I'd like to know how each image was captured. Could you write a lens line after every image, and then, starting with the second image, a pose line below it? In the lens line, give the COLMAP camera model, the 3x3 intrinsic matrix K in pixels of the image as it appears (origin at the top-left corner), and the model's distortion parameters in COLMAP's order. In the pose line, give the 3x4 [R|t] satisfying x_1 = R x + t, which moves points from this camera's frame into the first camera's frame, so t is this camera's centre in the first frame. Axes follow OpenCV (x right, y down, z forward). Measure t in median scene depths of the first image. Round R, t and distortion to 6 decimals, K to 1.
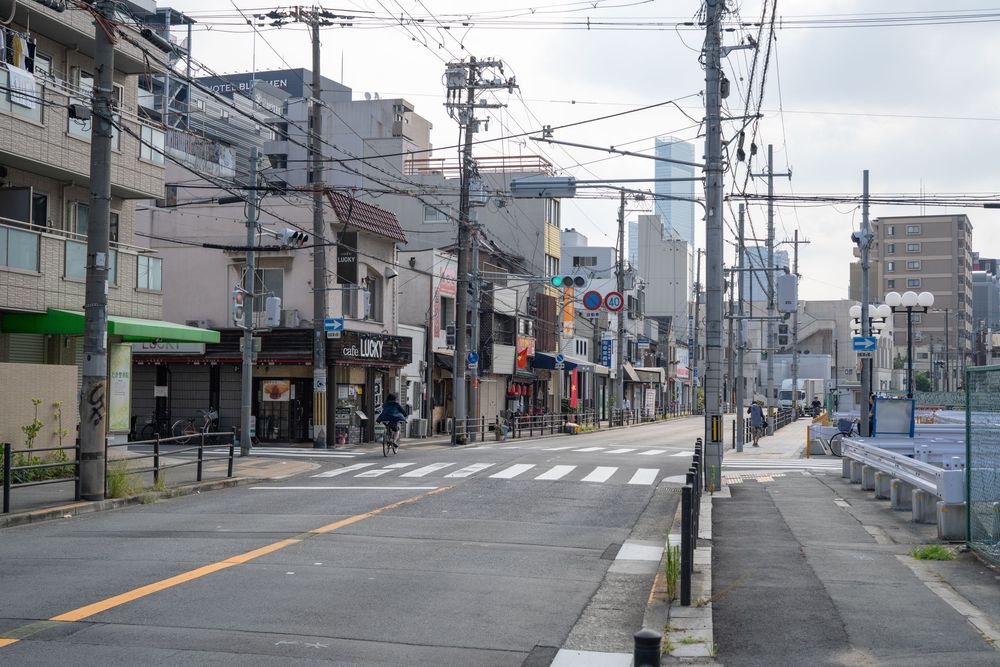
lens RADIAL K [[1404.4, 0, 500.0], [0, 1404.4, 333.5], [0, 0, 1]] dist [-0.002437, 0.039448]
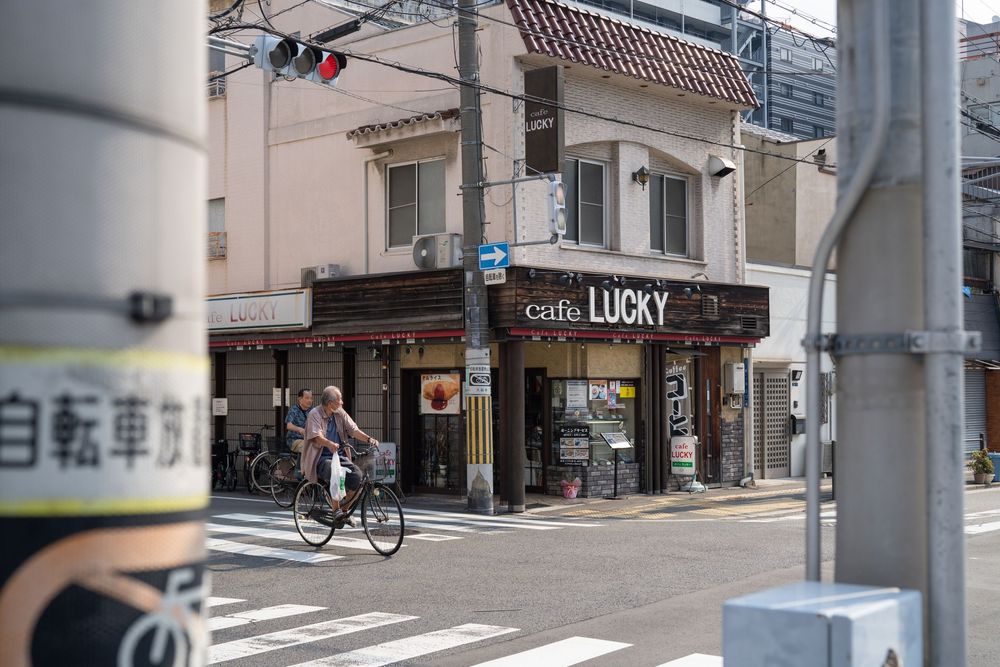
lens RADIAL K [[1404.4, 0, 500.0], [0, 1404.4, 333.5], [0, 0, 1]] dist [-0.002437, 0.039448]
pose [[0.881066, -0.031566, -0.471939, 0.104024], [0.031906, 0.999464, -0.007283, 0.022600], [0.471917, -0.008641, 0.881601, 0.544442]]
